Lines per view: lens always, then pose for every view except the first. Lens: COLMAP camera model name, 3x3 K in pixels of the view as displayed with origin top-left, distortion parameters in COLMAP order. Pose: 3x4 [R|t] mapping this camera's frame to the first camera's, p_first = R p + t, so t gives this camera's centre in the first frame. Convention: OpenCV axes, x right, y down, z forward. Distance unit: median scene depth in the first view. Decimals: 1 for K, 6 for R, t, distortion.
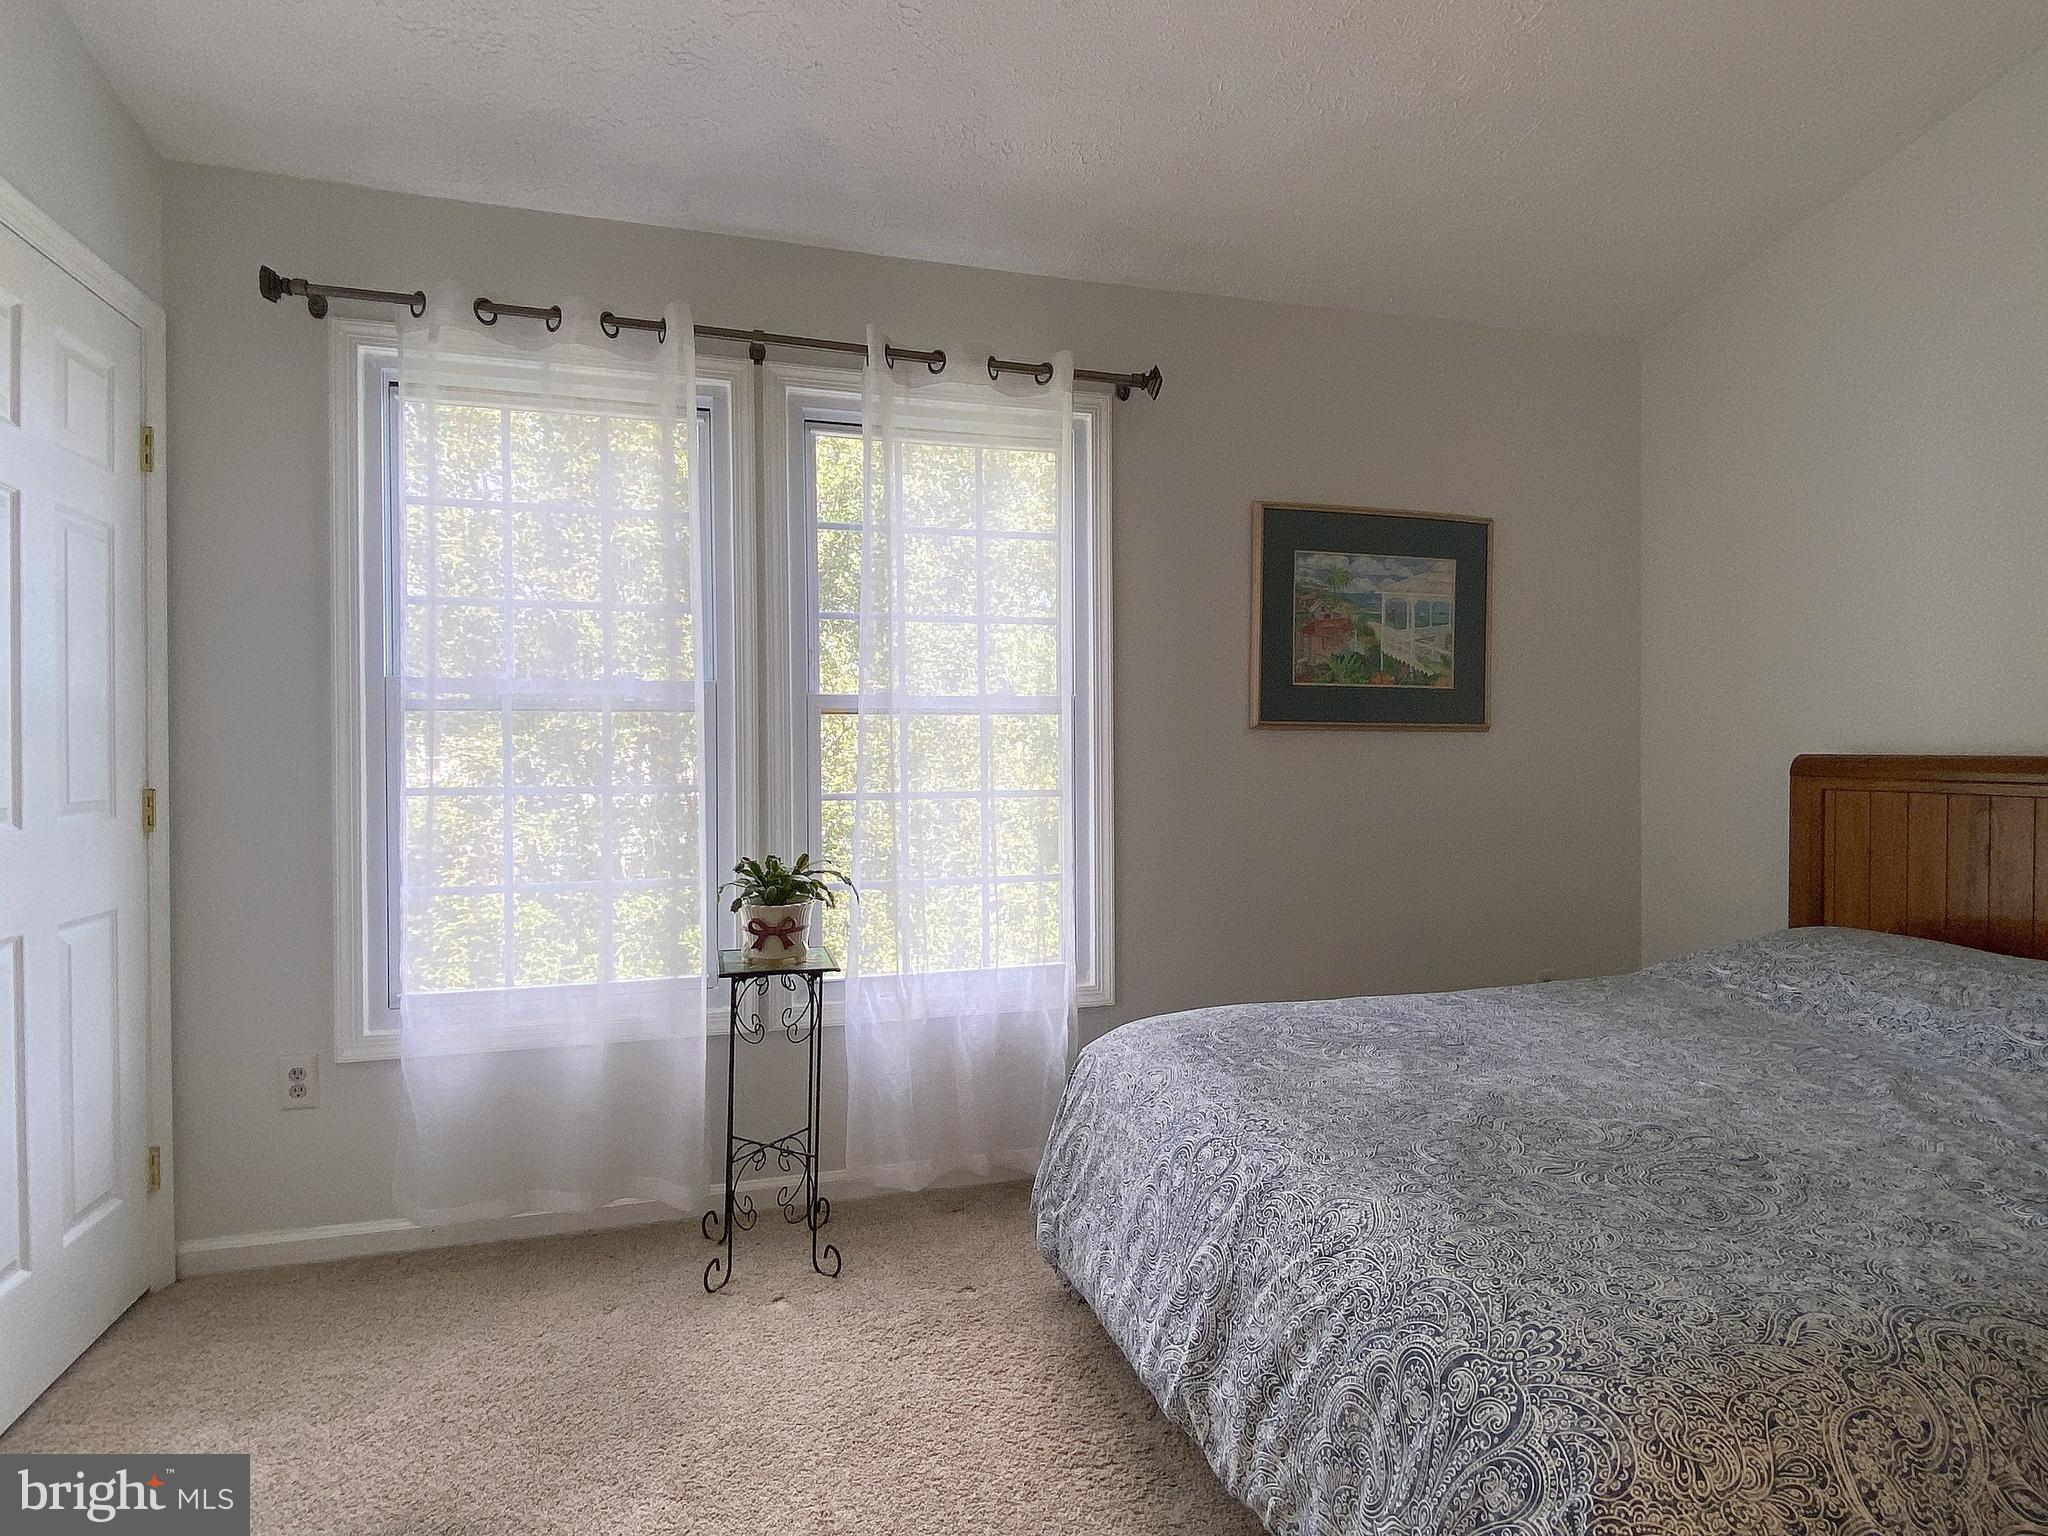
lens RADIAL K [[1107.9, 0, 1024.8], [0, 1107.9, 747.8], [0, 0, 1]] dist [0.036502, -0.023760]
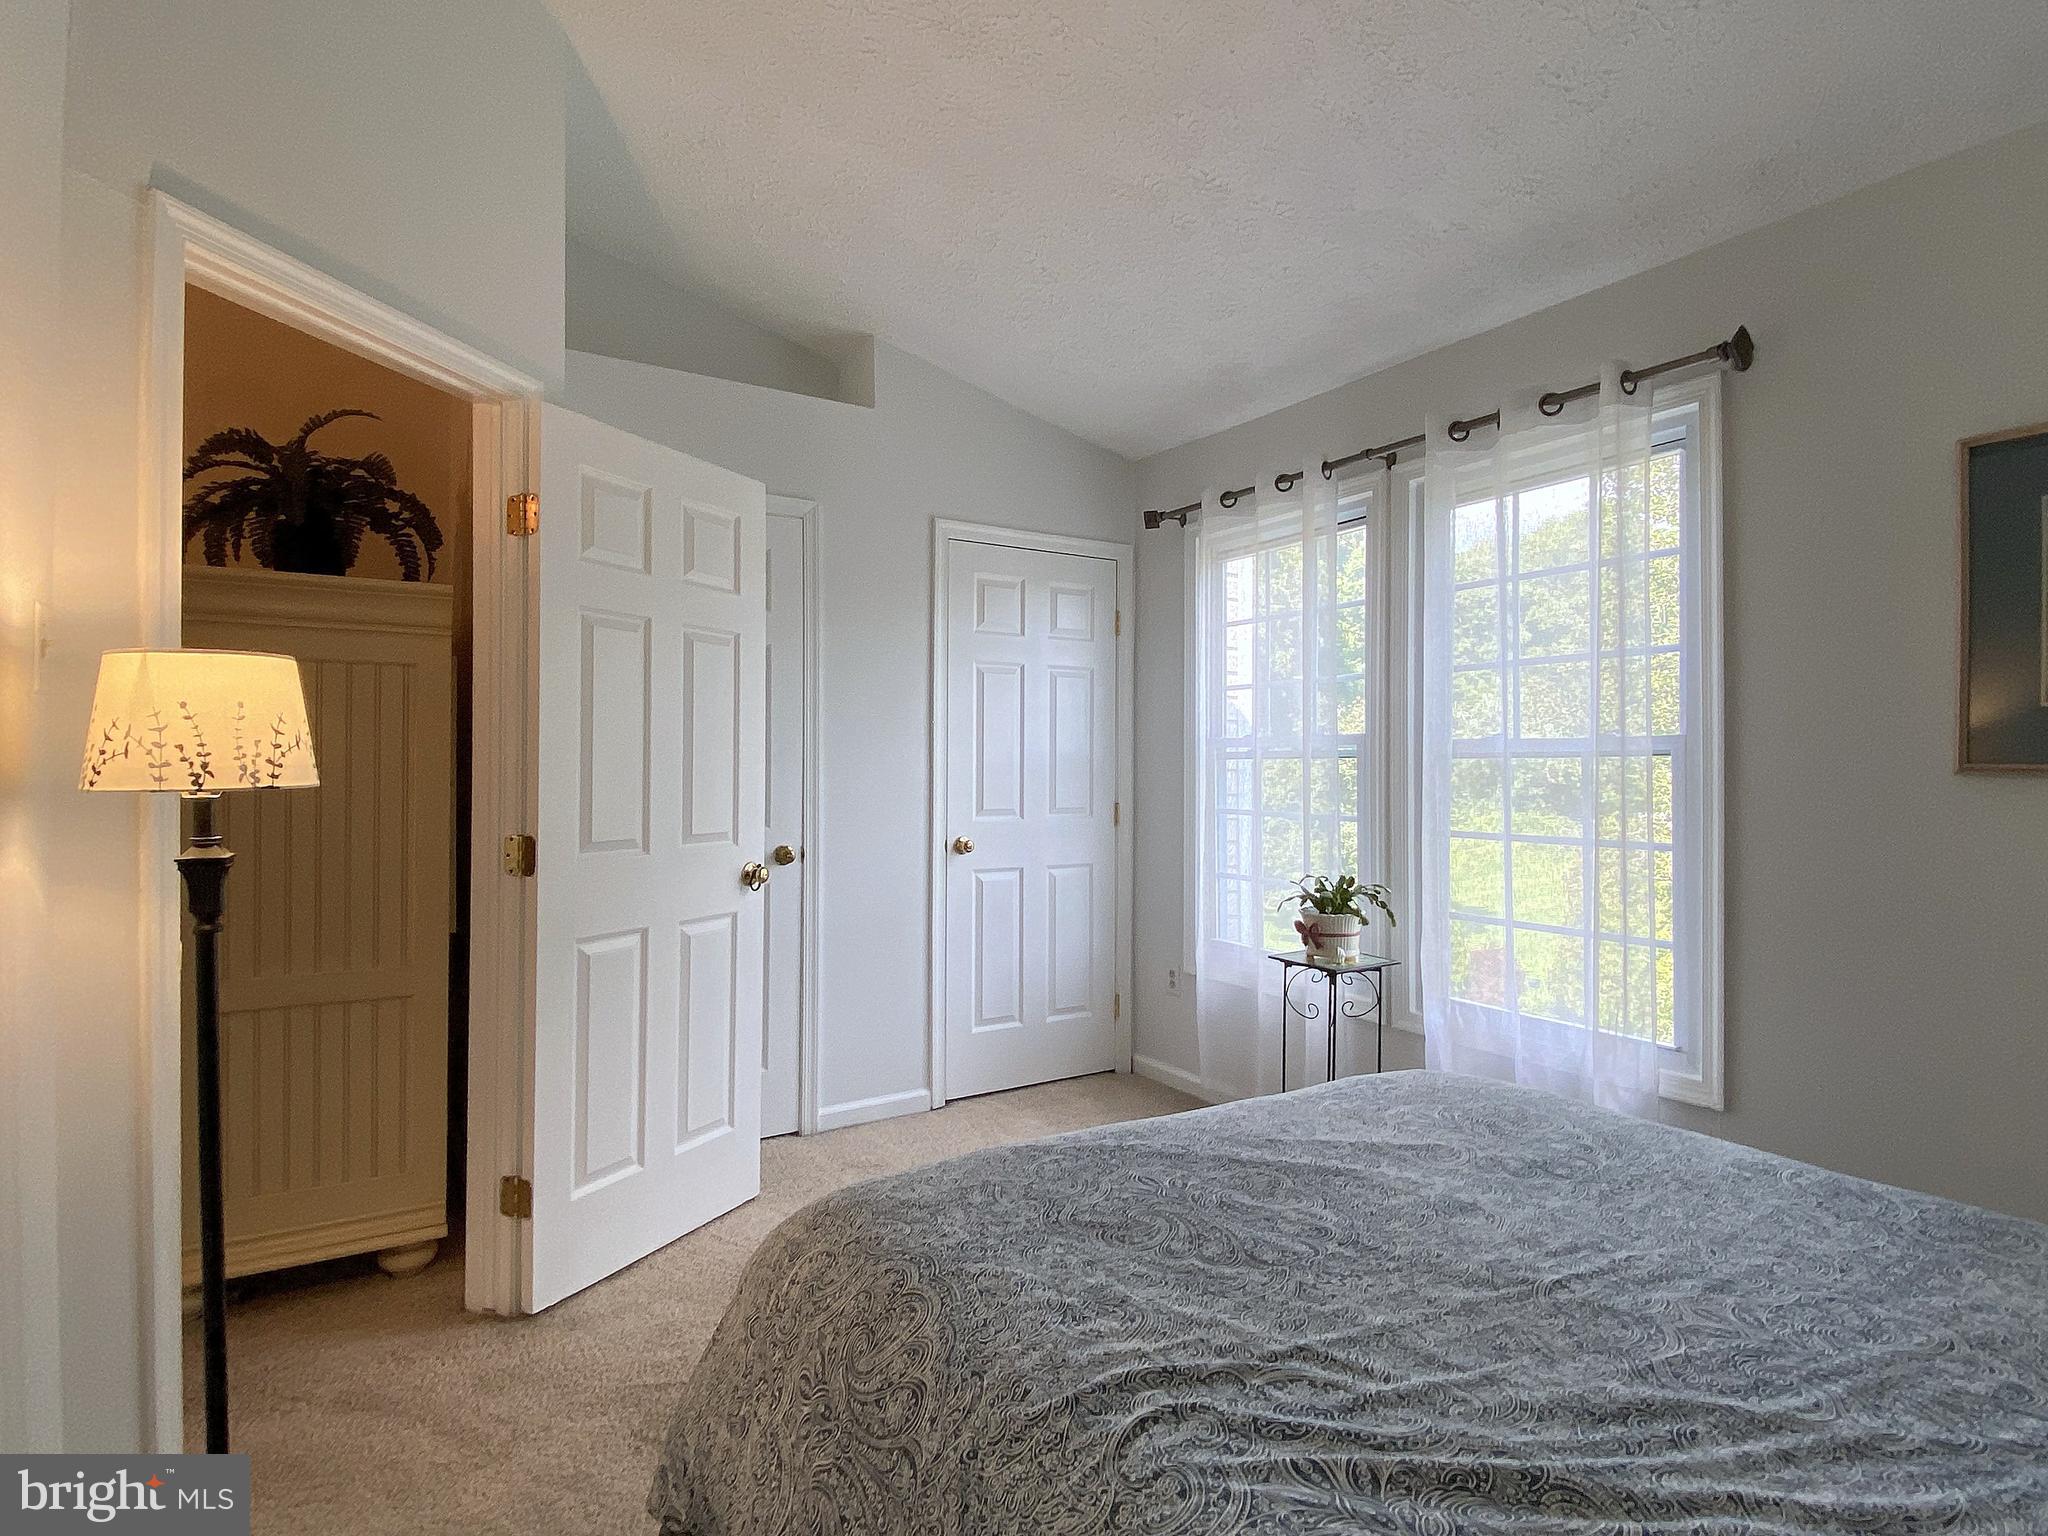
lens RADIAL K [[1107.9, 0, 1024.8], [0, 1107.9, 747.8], [0, 0, 1]] dist [0.036502, -0.023760]
pose [[0.245894, -0.013268, -0.969206, 0.938077], [-0.007649, 0.999849, -0.015628, -0.024447], [0.969267, 0.011257, 0.245755, 0.365978]]
